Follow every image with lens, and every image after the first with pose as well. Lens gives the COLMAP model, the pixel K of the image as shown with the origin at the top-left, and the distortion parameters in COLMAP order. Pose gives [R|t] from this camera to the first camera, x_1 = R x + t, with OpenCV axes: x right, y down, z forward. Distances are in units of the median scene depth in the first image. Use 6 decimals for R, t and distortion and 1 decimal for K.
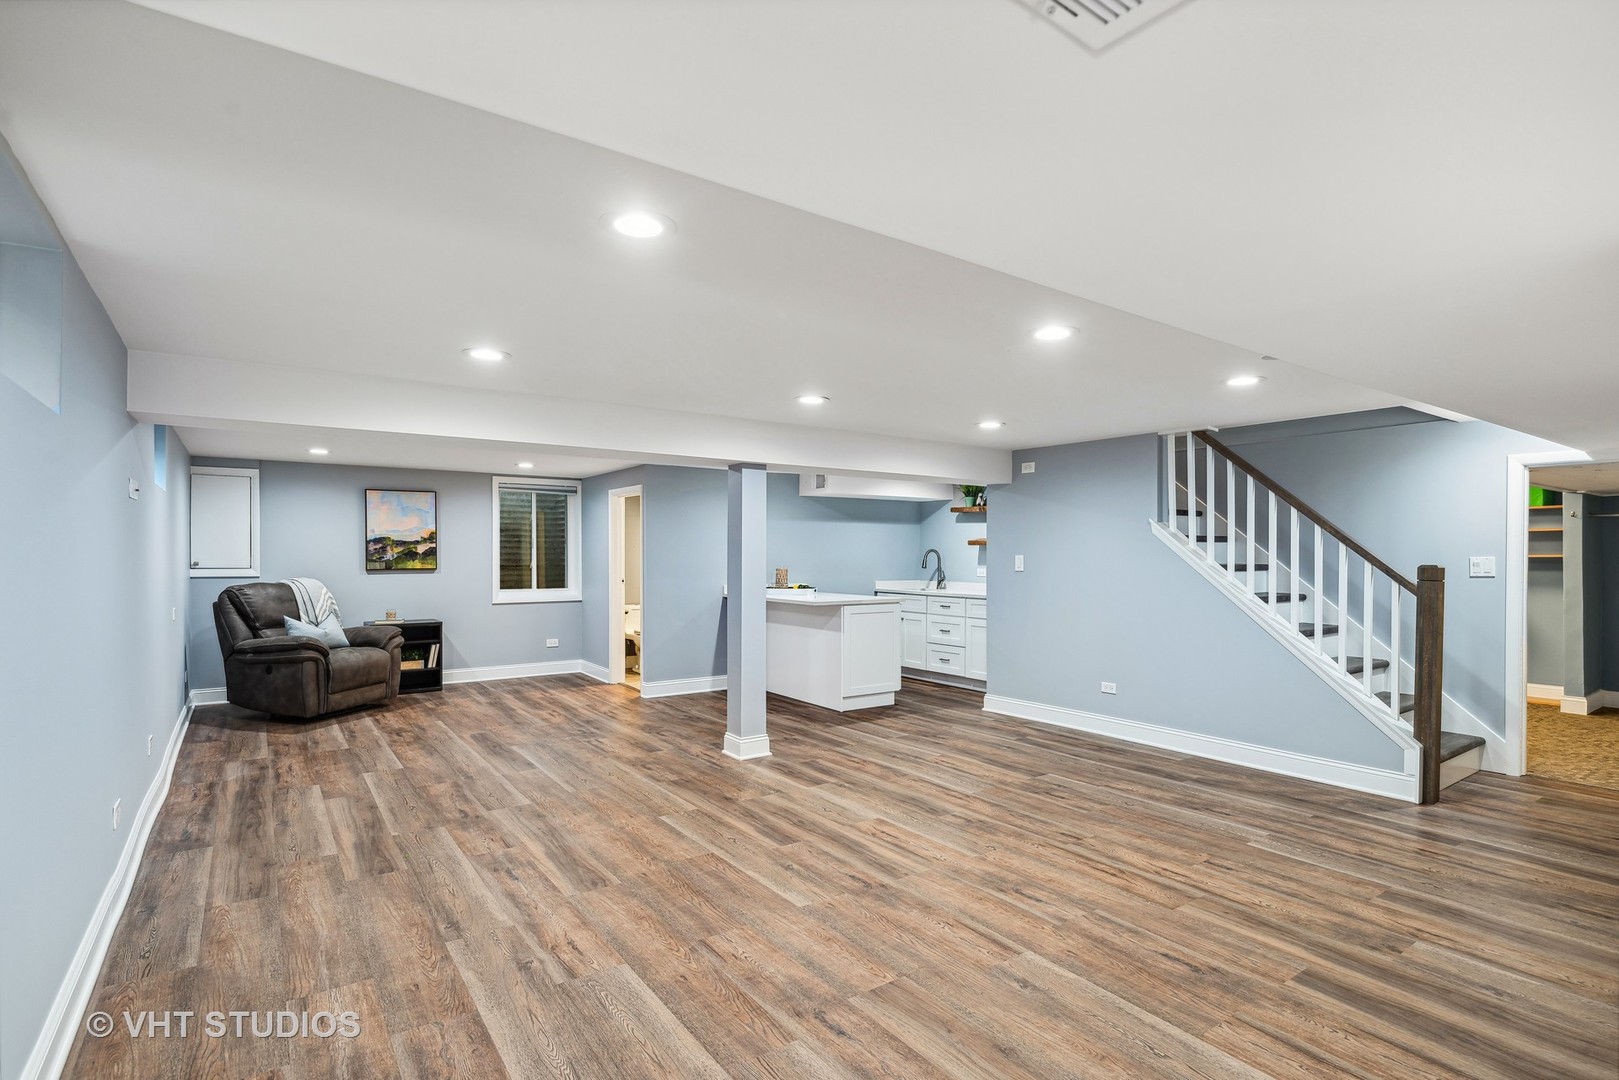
lens RADIAL K [[801.5, 0, 807.3], [0, 801.5, 548.6], [0, 0, 1]] dist [-0.001413, -0.000070]
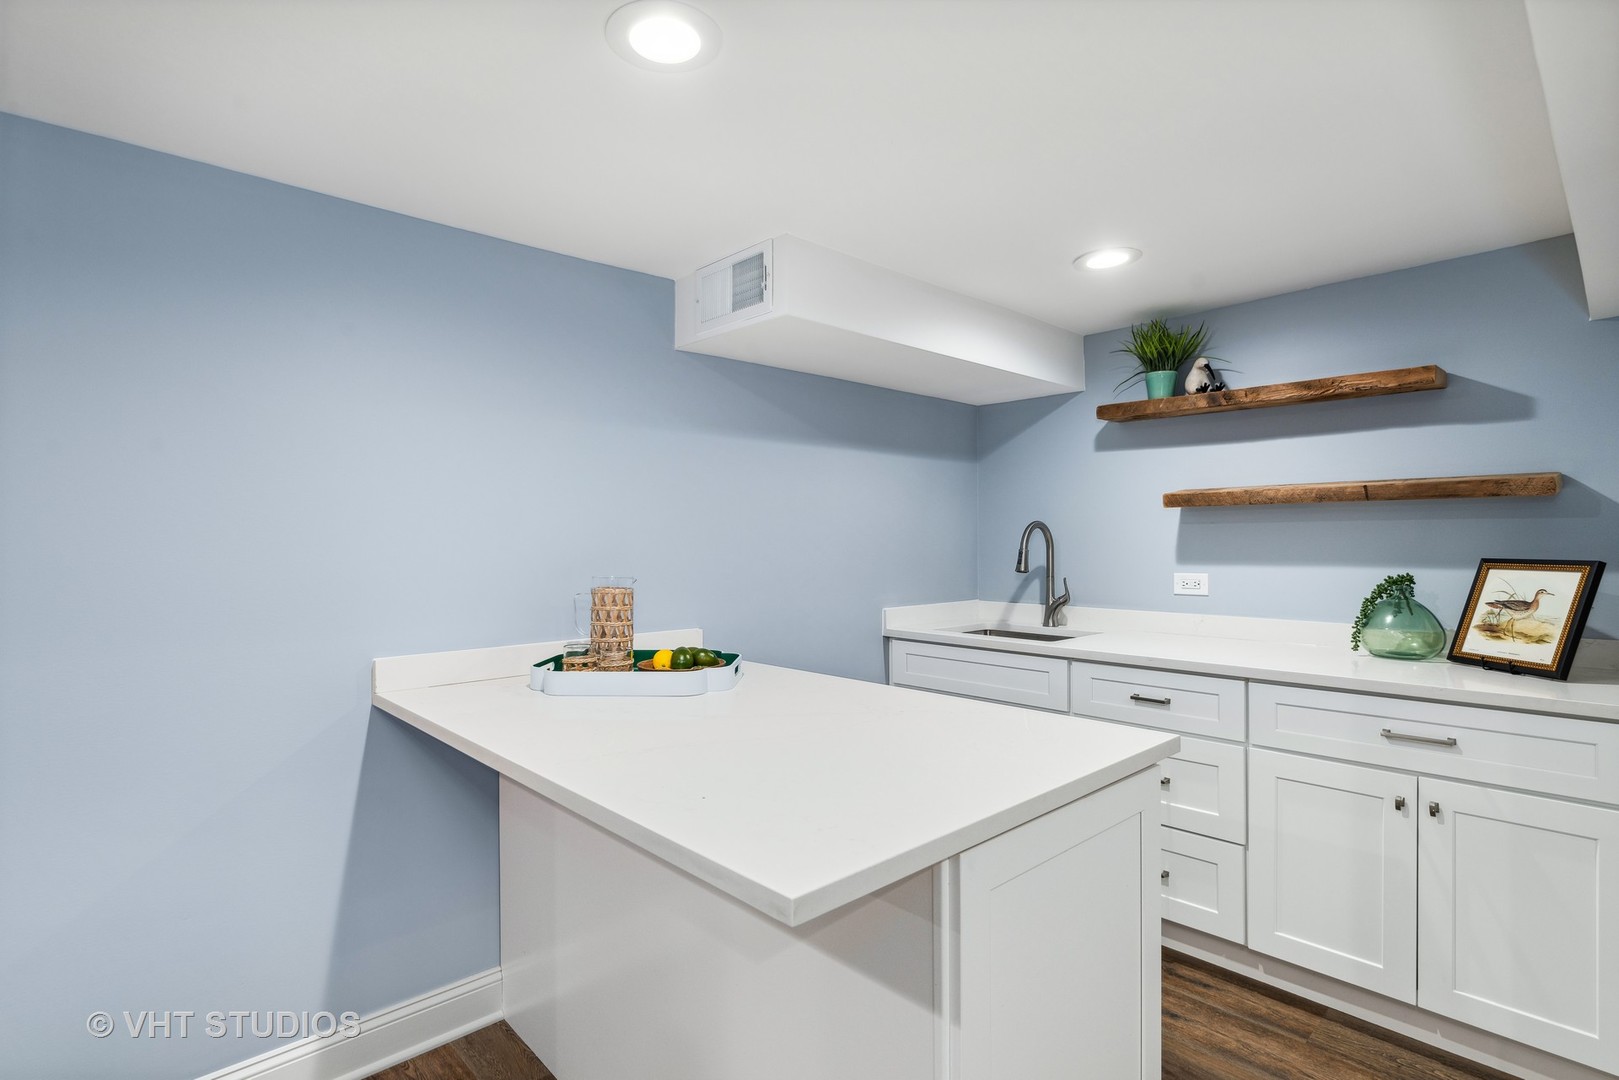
lens RADIAL K [[788.4, 0, 786.1], [0, 788.4, 540.5], [0, 0, 1]] dist [-0.000332, 0.000044]
pose [[0.991503, -0.005961, 0.129947, -0.014604], [0.005378, 0.999974, 0.004839, 0.015607], [-0.129972, -0.004099, 0.991509, 1.400095]]
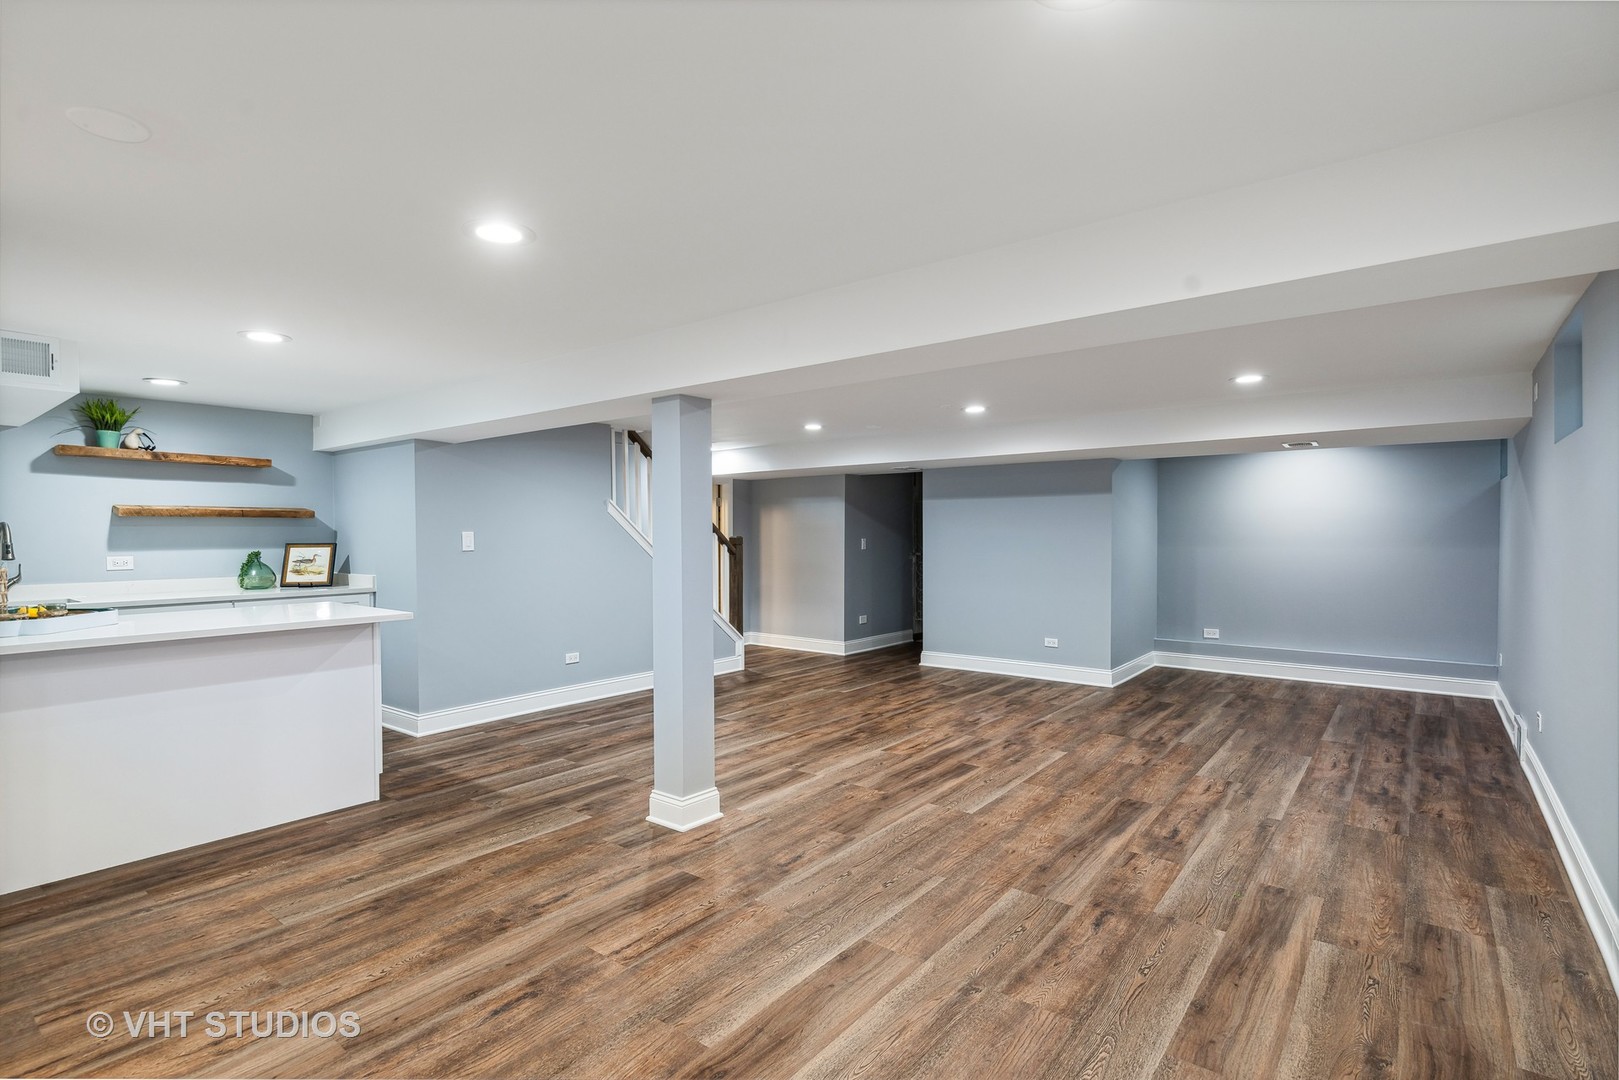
lens RADIAL K [[777.0, 0, 809.6], [0, 777.0, 568.7], [0, 0, 1]] dist [-0.001614, -0.000265]
pose [[-0.291721, -0.045580, 0.955417, -0.964772], [-0.003244, 0.998905, 0.046664, 0.012316], [-0.956498, 0.010513, -0.291549, 1.424417]]
